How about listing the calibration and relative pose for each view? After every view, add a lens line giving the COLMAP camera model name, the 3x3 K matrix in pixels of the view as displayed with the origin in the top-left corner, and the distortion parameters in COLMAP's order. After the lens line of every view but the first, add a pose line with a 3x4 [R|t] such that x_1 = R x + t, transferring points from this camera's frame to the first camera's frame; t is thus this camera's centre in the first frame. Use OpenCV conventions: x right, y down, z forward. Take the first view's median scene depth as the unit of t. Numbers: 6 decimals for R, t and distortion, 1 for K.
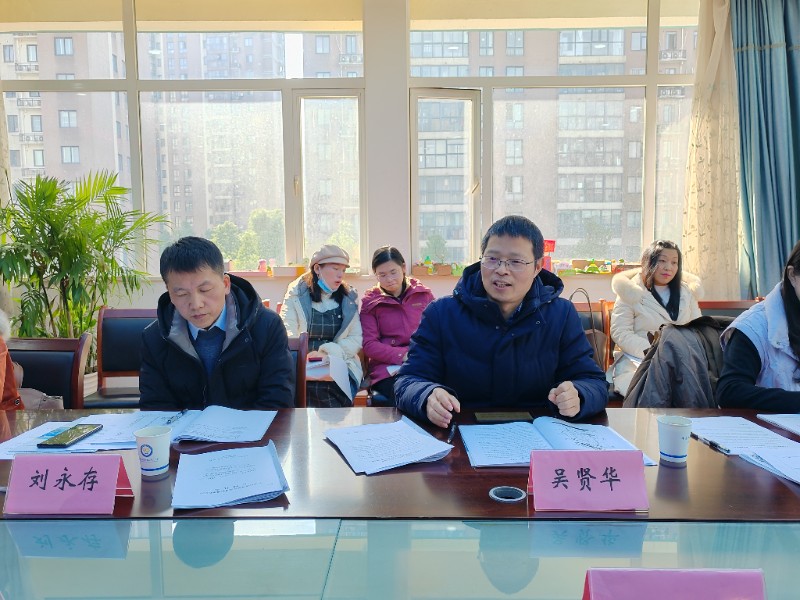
lens RADIAL K [[546.8, 0, 400.0], [0, 546.8, 300.0], [0, 0, 1]] dist [0.005881, 0.003721]
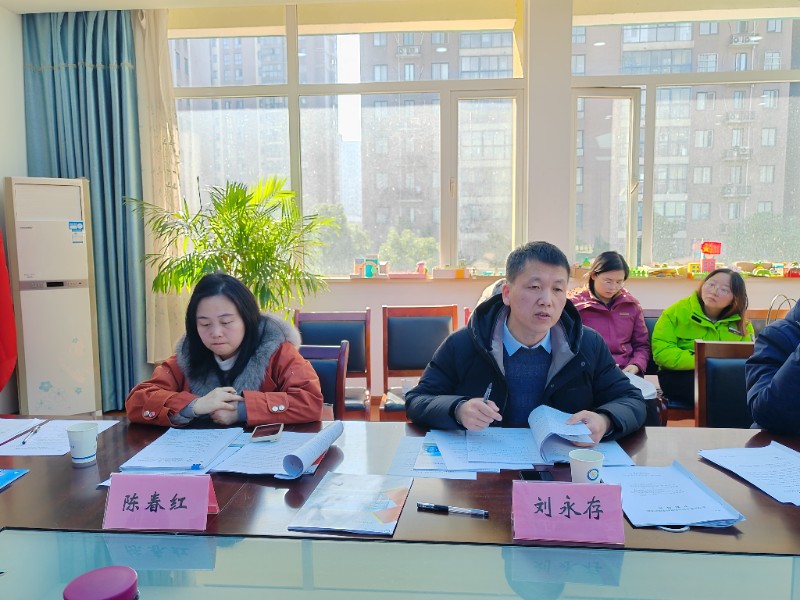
lens RADIAL K [[546.8, 0, 400.0], [0, 546.8, 300.0], [0, 0, 1]] dist [0.005881, 0.003721]
pose [[0.998185, 0.005935, -0.059934, -0.228575], [-0.004941, 0.999848, 0.016717, -0.020305], [0.060024, -0.016391, 0.998062, -0.009482]]
